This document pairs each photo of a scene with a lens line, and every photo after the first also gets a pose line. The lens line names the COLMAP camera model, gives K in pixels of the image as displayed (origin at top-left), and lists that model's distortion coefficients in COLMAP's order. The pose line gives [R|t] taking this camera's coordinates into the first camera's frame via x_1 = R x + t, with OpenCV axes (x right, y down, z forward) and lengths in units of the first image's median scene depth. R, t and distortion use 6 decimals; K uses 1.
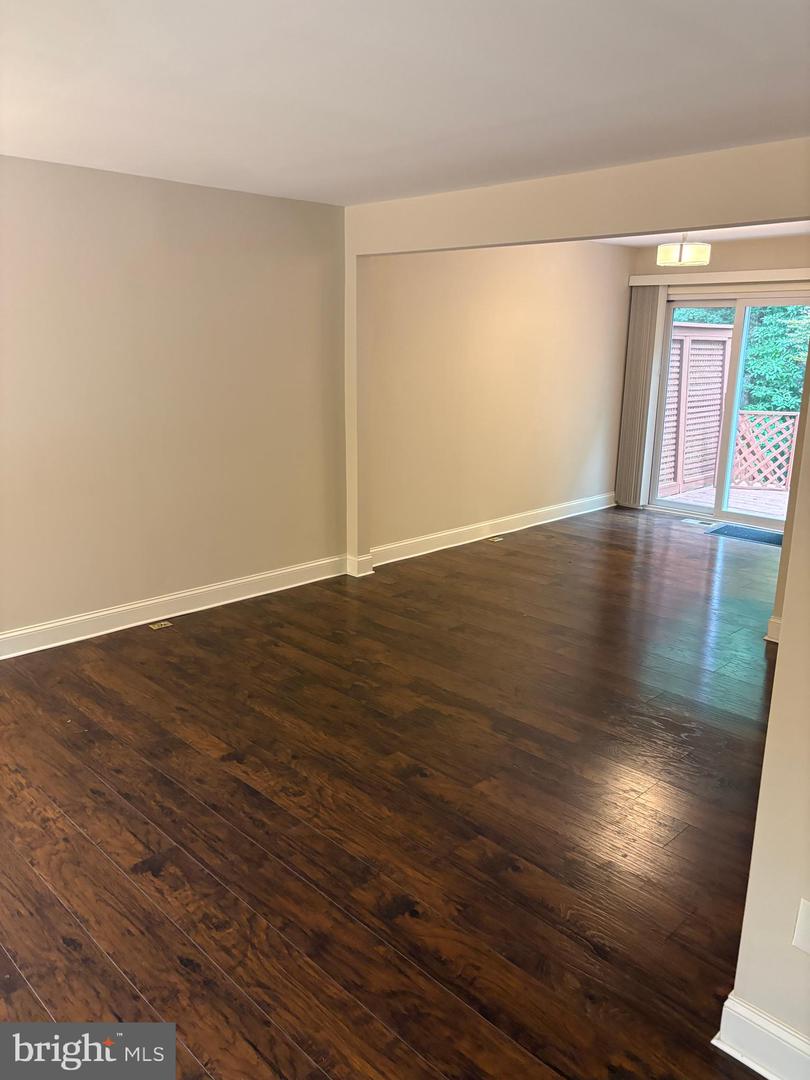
lens RADIAL K [[815.2, 0, 399.9], [0, 815.2, 541.4], [0, 0, 1]] dist [0.043024, -0.030507]
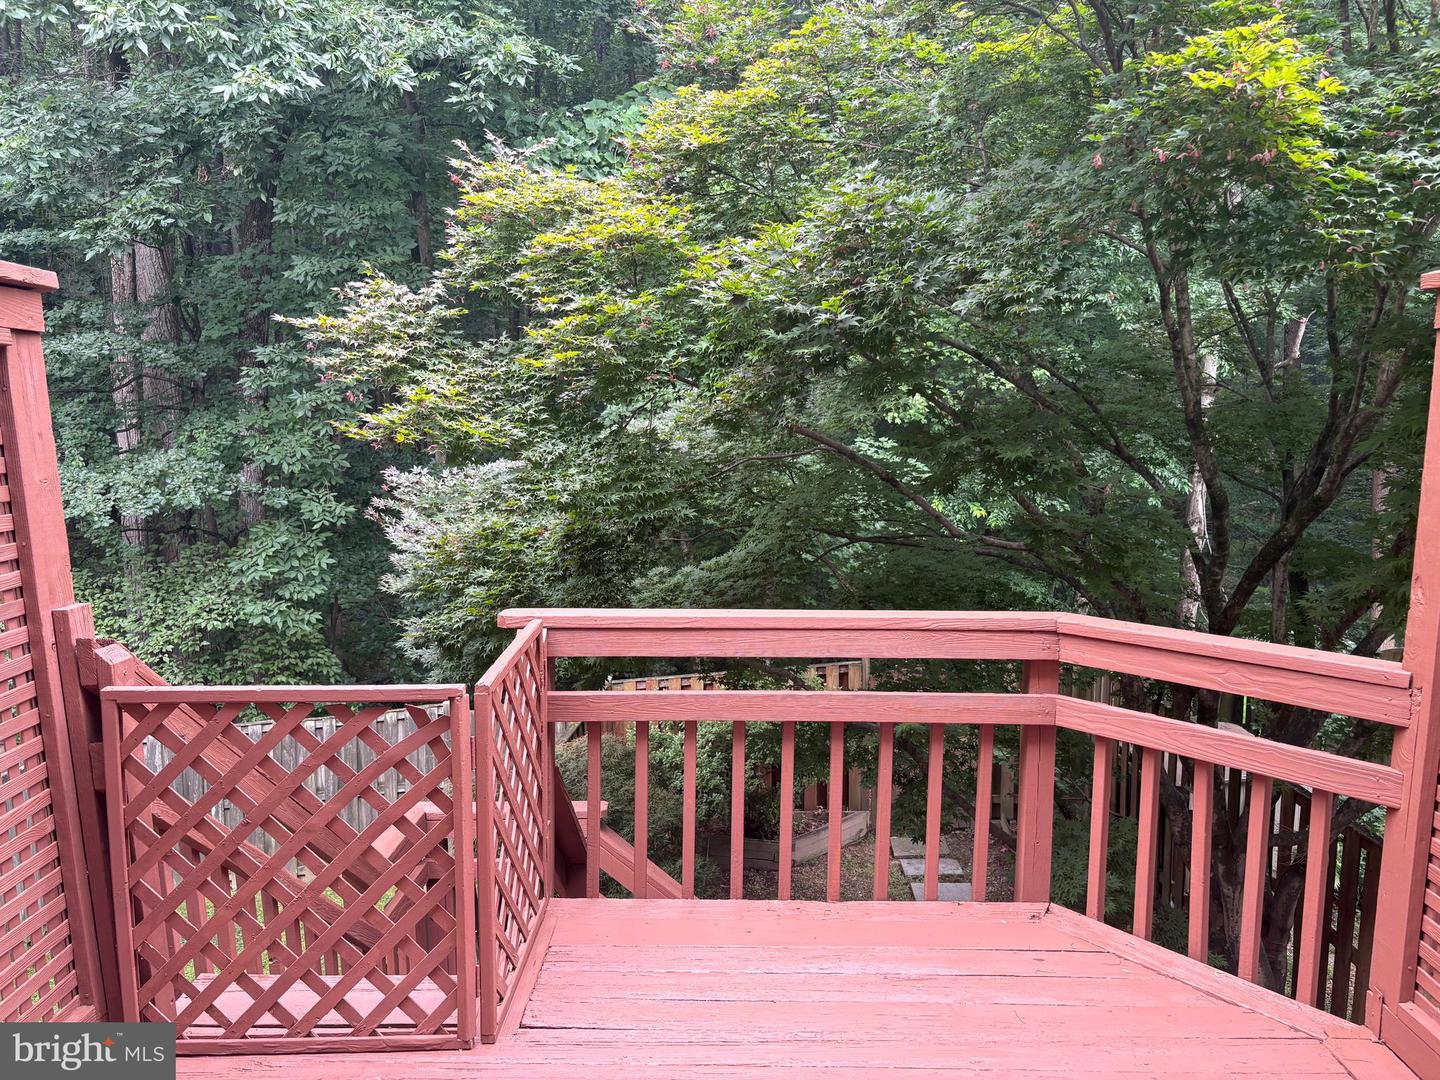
lens RADIAL K [[1087.0, 0, 718.7], [0, 1087.0, 544.8], [0, 0, 1]] dist [0.043024, -0.030507]
pose [[0.708367, -0.096034, 0.699281, 0.159837], [0.176445, 0.983340, -0.043694, -0.076806], [-0.683435, 0.154336, 0.713510, 0.342686]]
